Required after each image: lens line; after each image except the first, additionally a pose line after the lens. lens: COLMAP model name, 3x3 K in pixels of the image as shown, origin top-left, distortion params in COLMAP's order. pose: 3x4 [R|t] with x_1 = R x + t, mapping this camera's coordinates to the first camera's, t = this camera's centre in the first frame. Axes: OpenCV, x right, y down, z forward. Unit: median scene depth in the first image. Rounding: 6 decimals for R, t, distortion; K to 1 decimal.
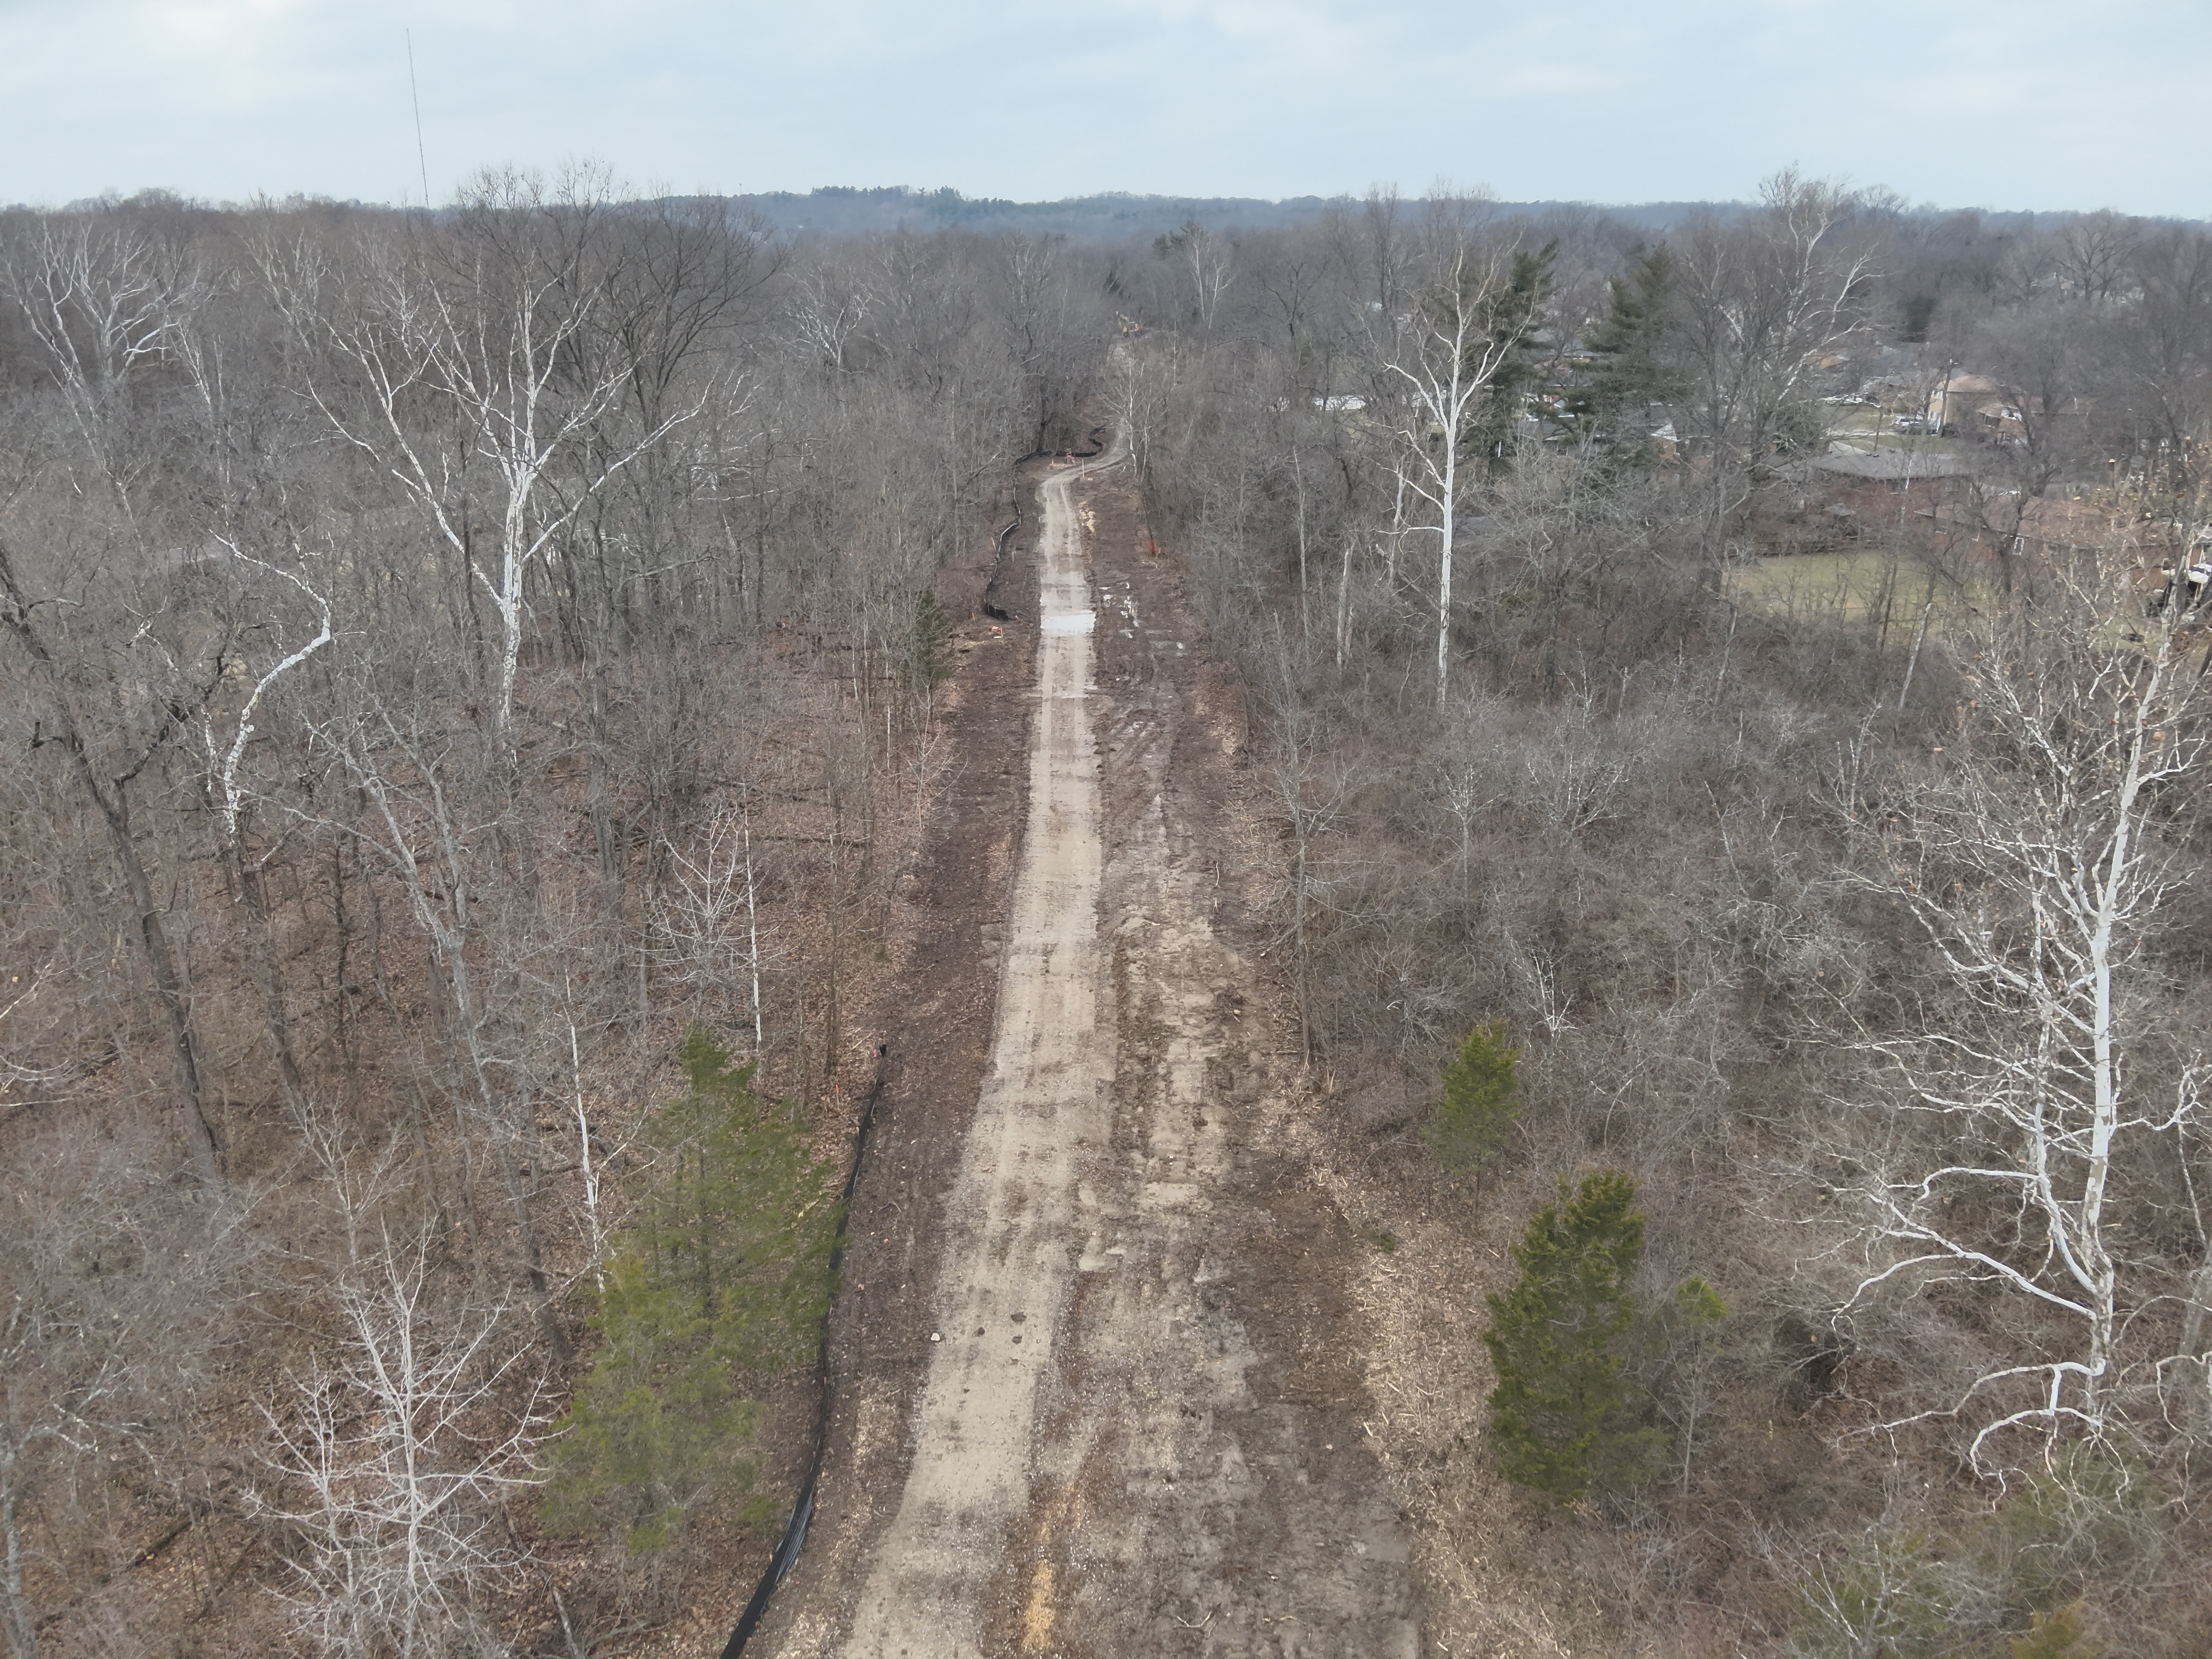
lens RADIAL K [[1533.0, 0, 1100.8], [0, 1533.0, 872.4], [0, 0, 1]] dist [0.042154, -0.013136]
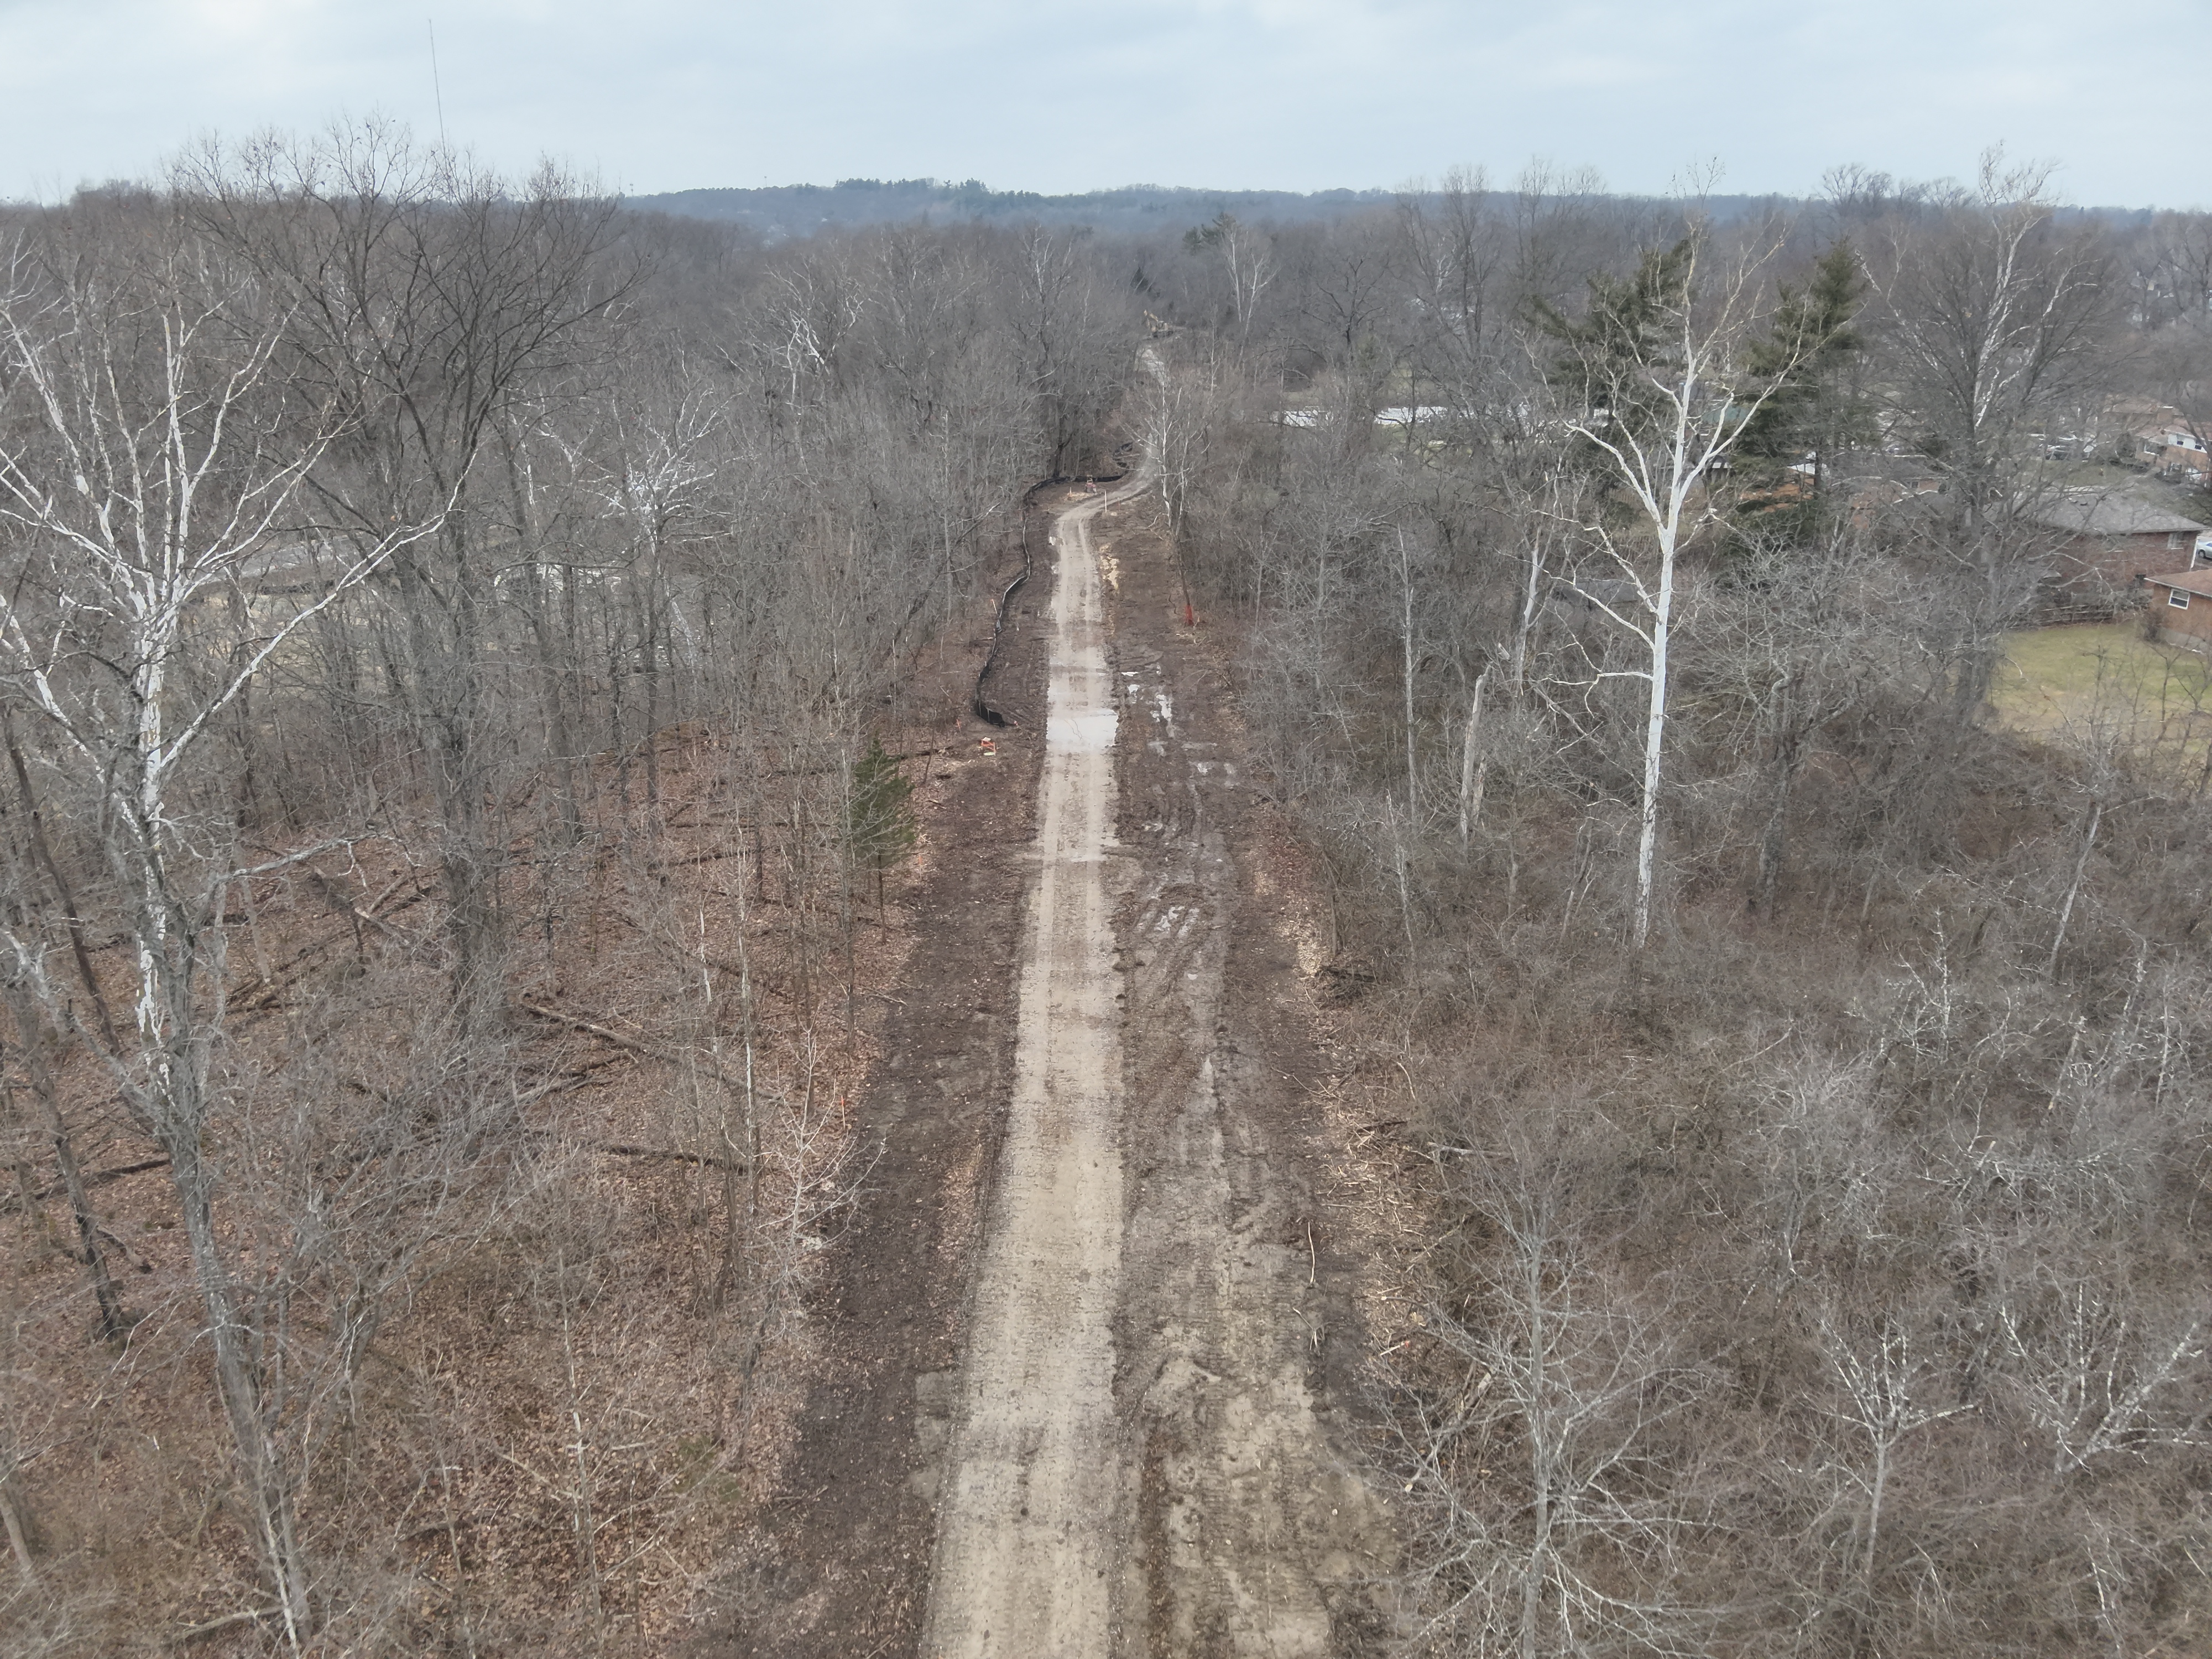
lens RADIAL K [[1533.0, 0, 1103.8], [0, 1533.0, 818.0], [0, 0, 1]] dist [0.042154, -0.013136]
pose [[0.999883, 0.007788, -0.013165, -0.000222], [-0.008137, 0.999612, -0.026625, -0.126858], [0.012953, 0.026729, 0.999559, 0.307237]]
